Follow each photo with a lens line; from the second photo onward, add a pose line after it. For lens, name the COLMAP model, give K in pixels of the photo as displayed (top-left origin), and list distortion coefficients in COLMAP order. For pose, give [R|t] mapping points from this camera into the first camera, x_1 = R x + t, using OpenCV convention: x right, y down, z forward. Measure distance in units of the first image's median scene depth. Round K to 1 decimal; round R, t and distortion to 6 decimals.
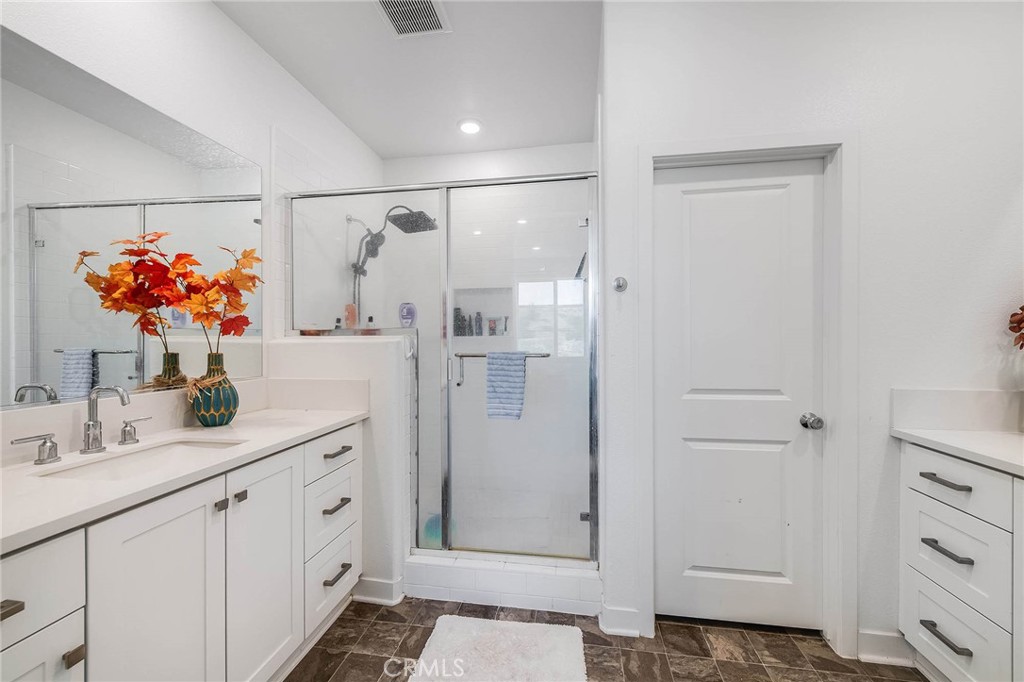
lens RADIAL K [[394.4, 0, 512.0], [0, 394.4, 341.0], [0, 0, 1]] dist [-0.000143, -0.000029]
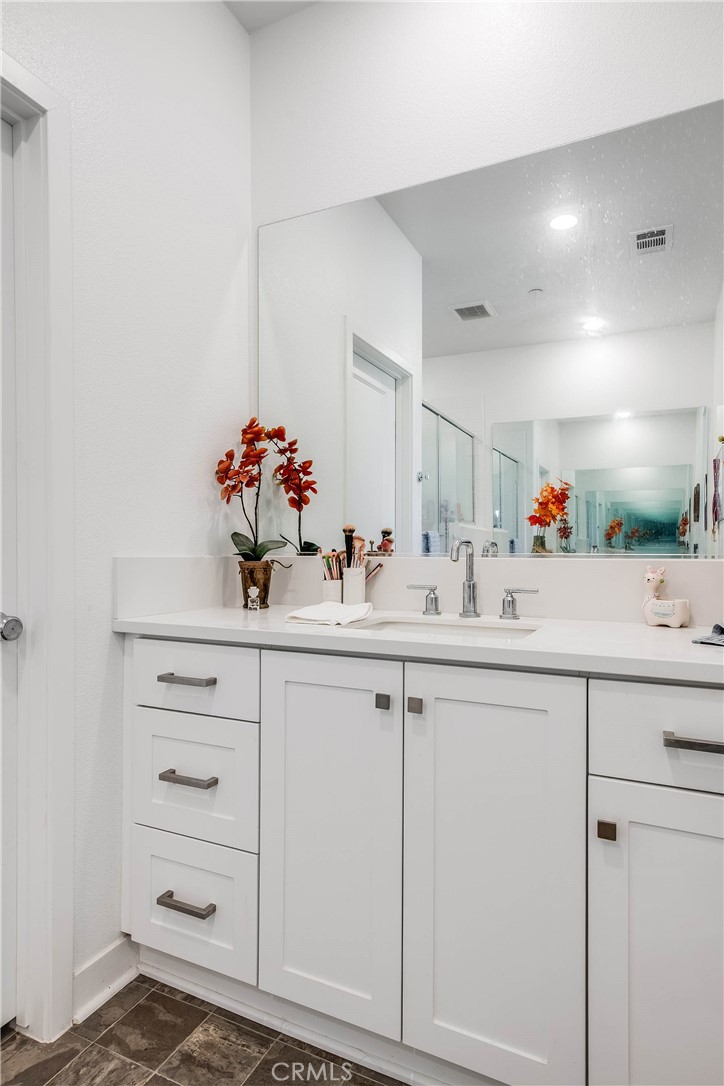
lens RADIAL K [[612.7, 0, 360.8], [0, 612.7, 557.8], [0, 0, 1]] dist [0.020100, -0.000385]
pose [[0.289725, -0.011948, 0.957035, 0.137873], [-0.001389, 0.999916, 0.012904, 0.112133], [-0.957109, -0.005067, 0.289684, 0.347982]]
